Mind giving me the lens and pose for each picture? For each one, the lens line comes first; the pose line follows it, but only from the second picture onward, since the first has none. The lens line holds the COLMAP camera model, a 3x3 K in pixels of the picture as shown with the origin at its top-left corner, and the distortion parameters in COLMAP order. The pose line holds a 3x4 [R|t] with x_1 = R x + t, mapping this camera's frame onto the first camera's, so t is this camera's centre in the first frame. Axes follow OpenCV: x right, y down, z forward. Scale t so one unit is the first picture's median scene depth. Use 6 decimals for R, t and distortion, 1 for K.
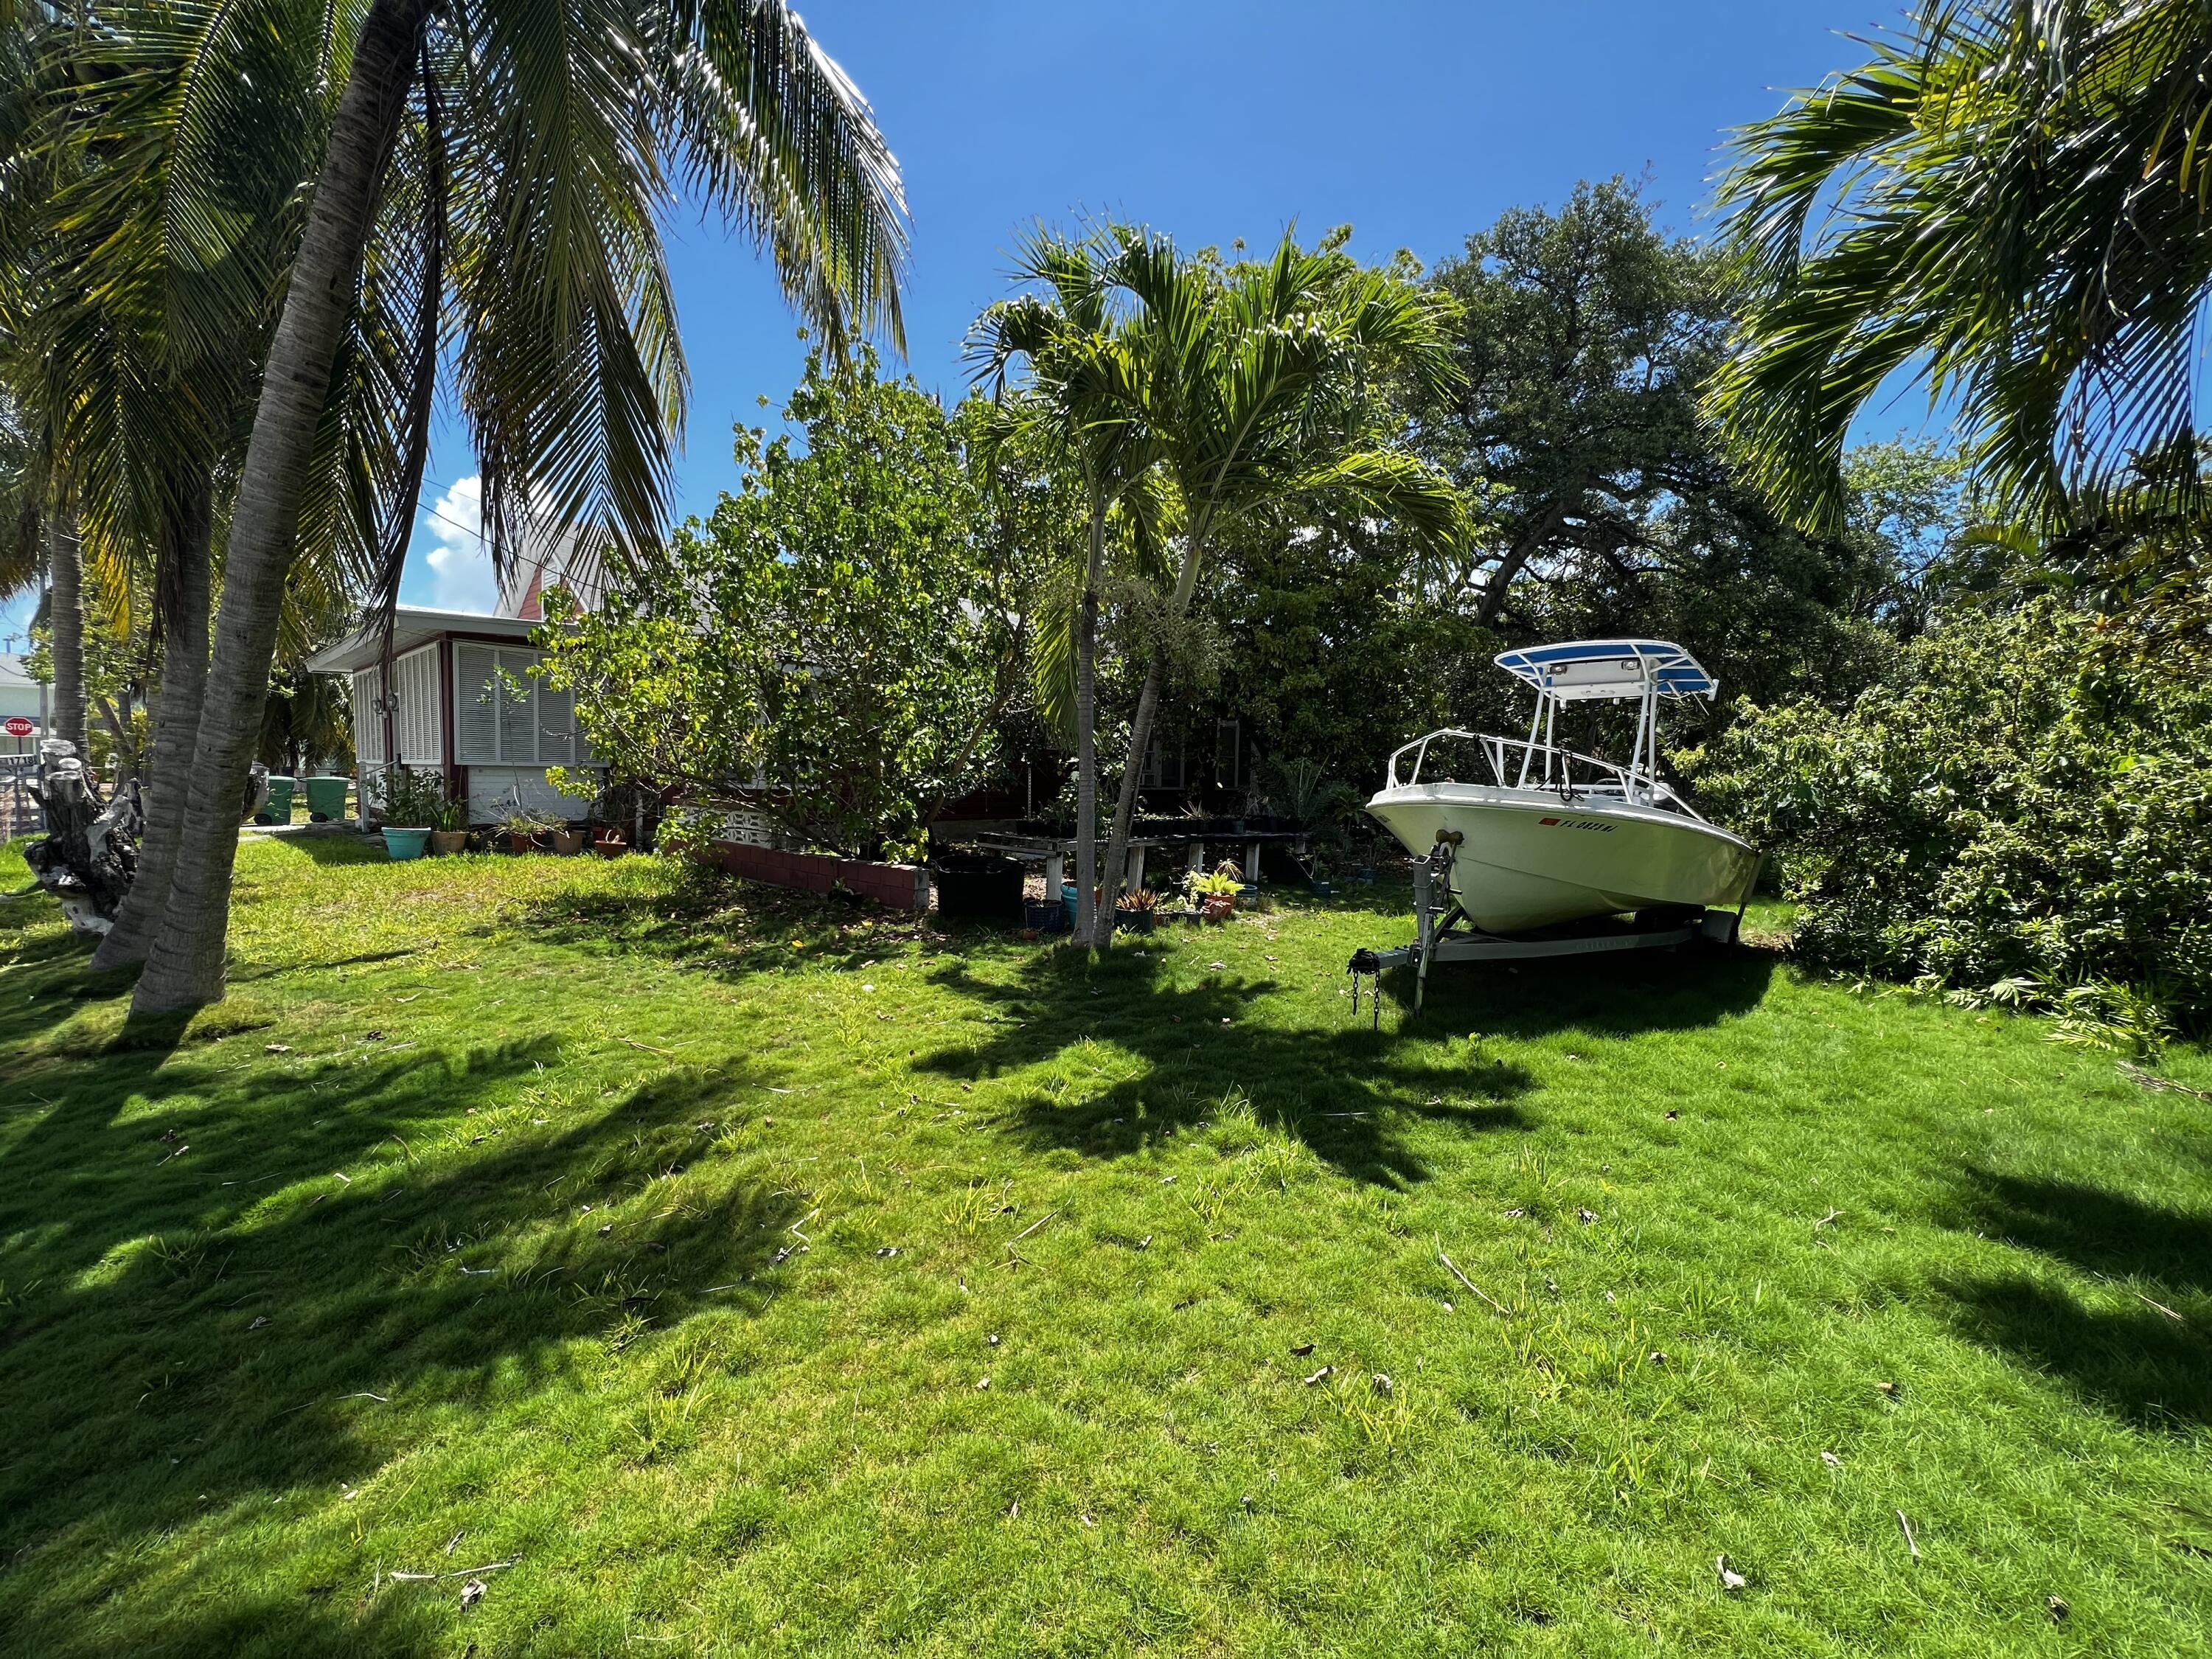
lens RADIAL K [[893.1, 0, 1099.9], [0, 893.1, 829.8], [0, 0, 1]] dist [0.001579, 0.000141]
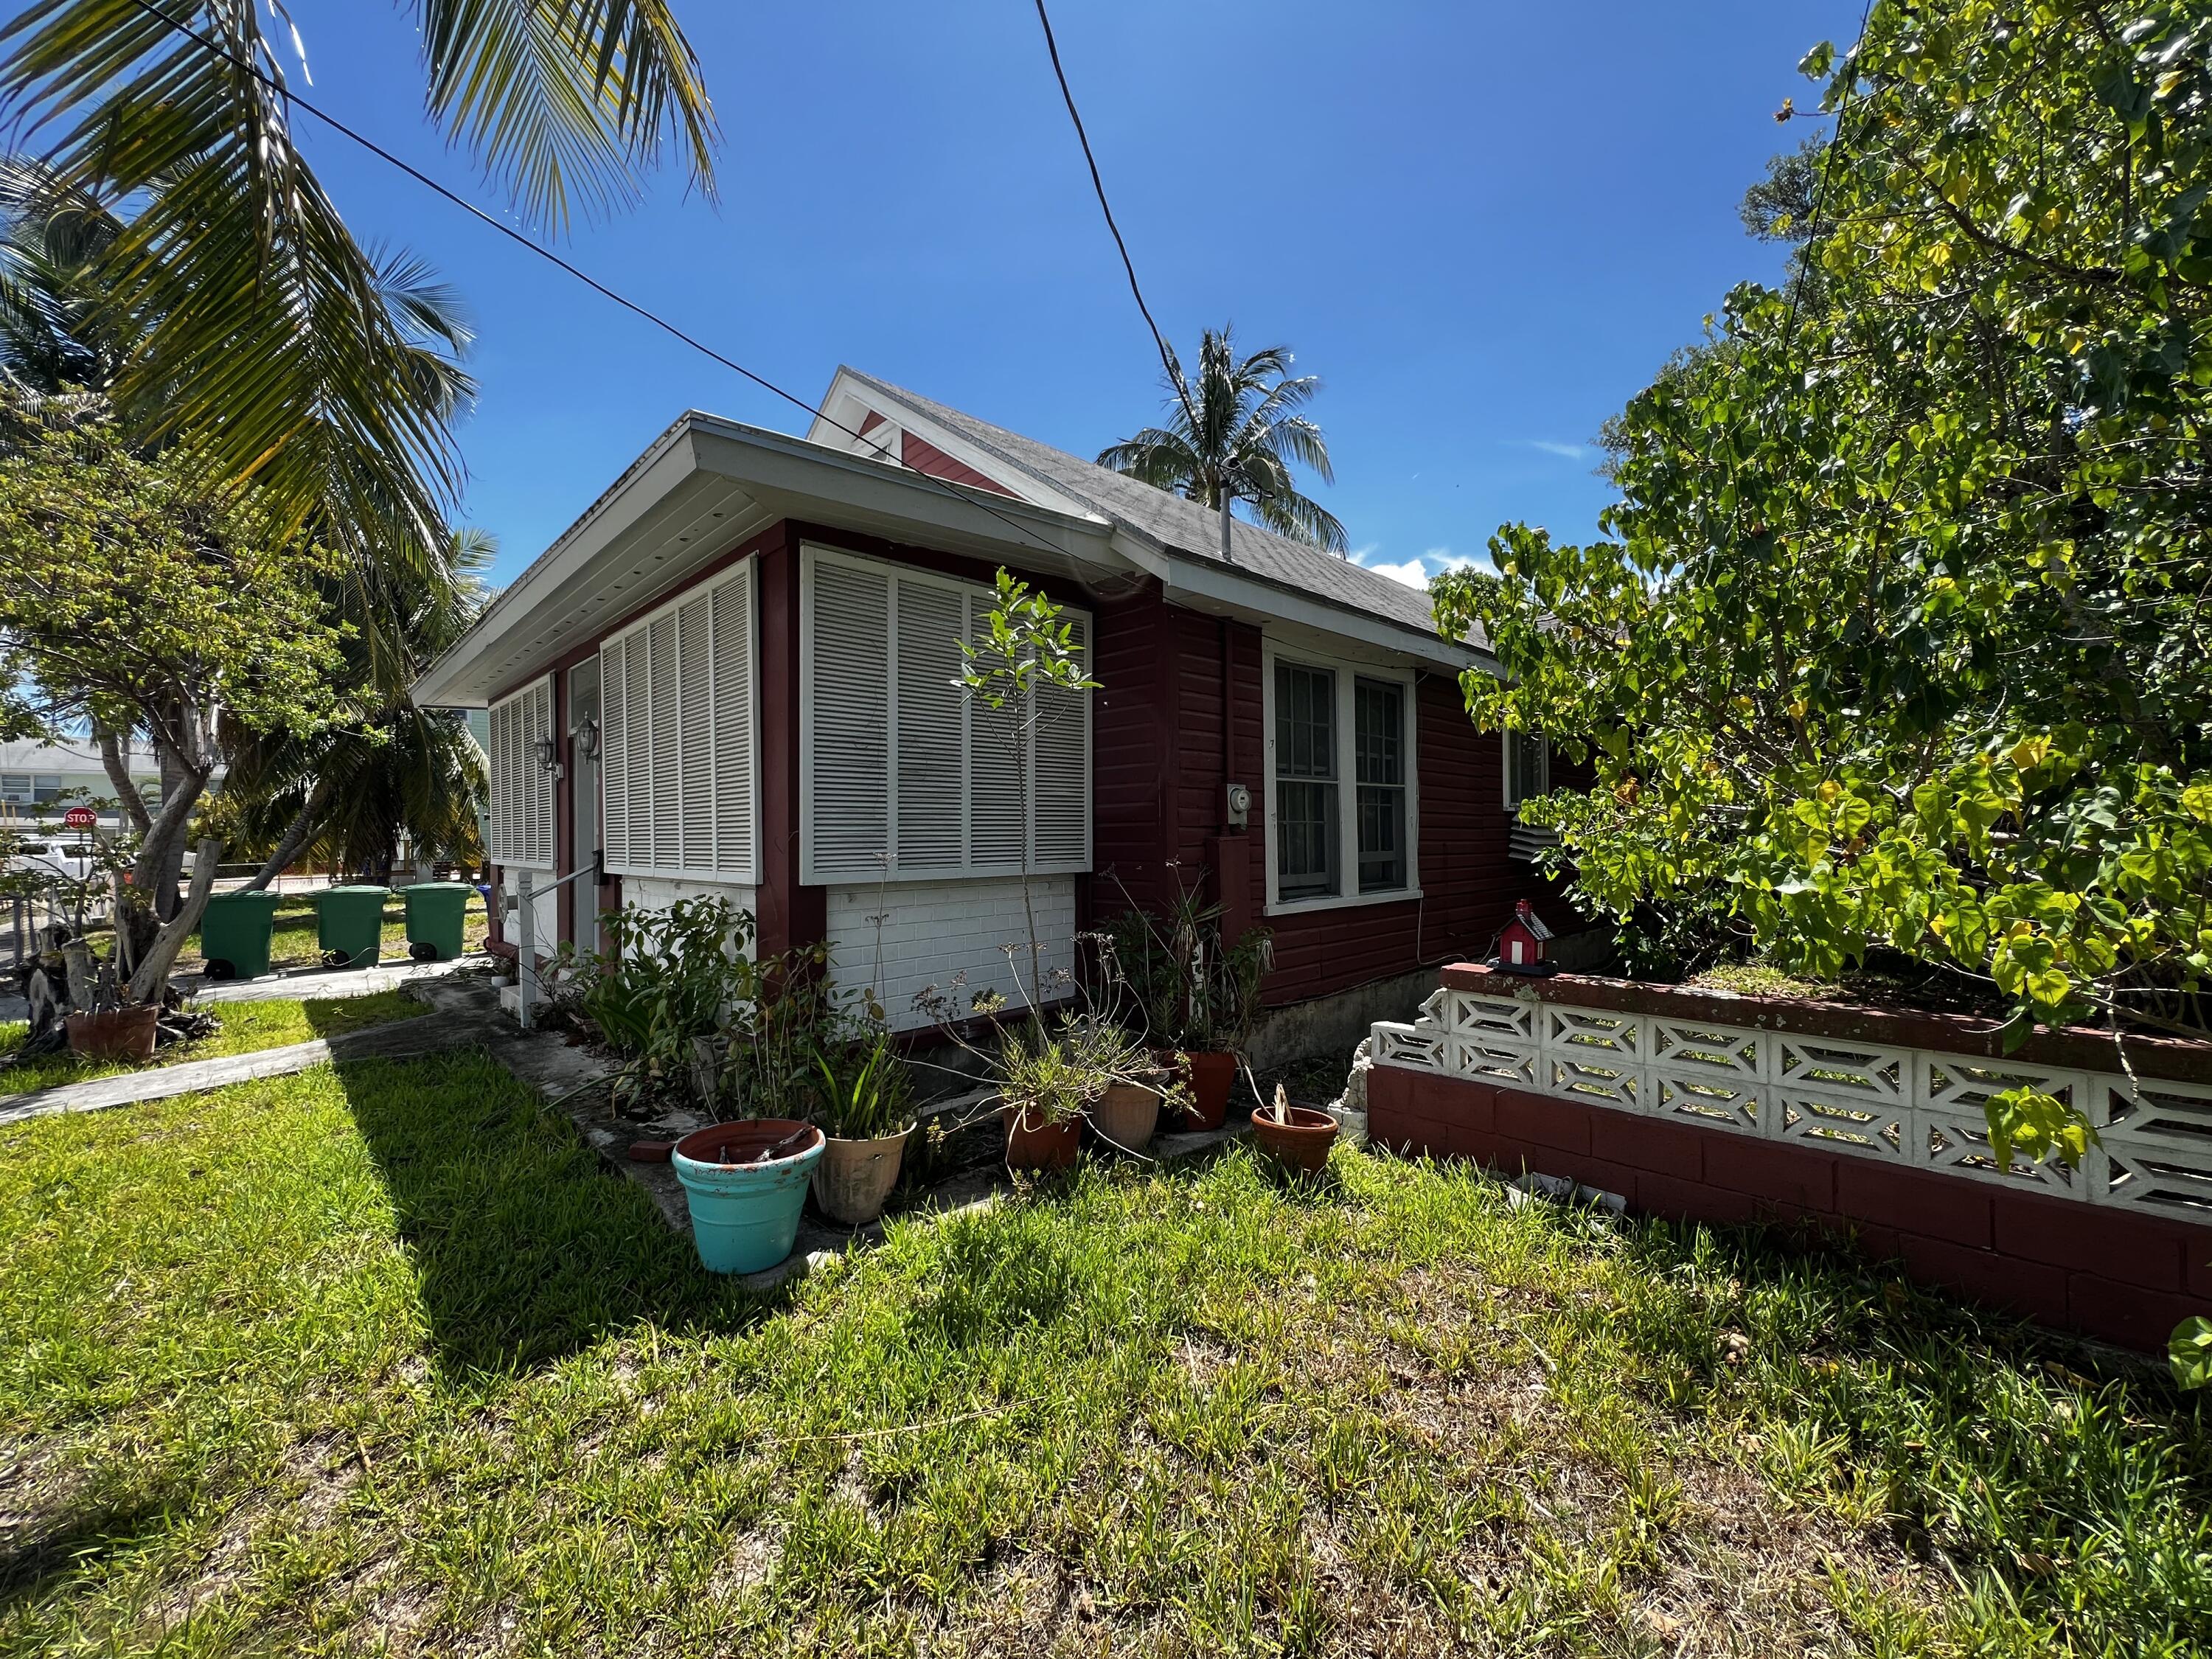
lens RADIAL K [[893.1, 0, 1105.6], [0, 893.1, 832.9], [0, 0, 1]] dist [0.001579, 0.000141]
pose [[0.997793, -0.033017, -0.057603, -0.567797], [0.029426, 0.997635, -0.062119, -0.066792], [0.059517, 0.060287, 0.996405, 0.635632]]
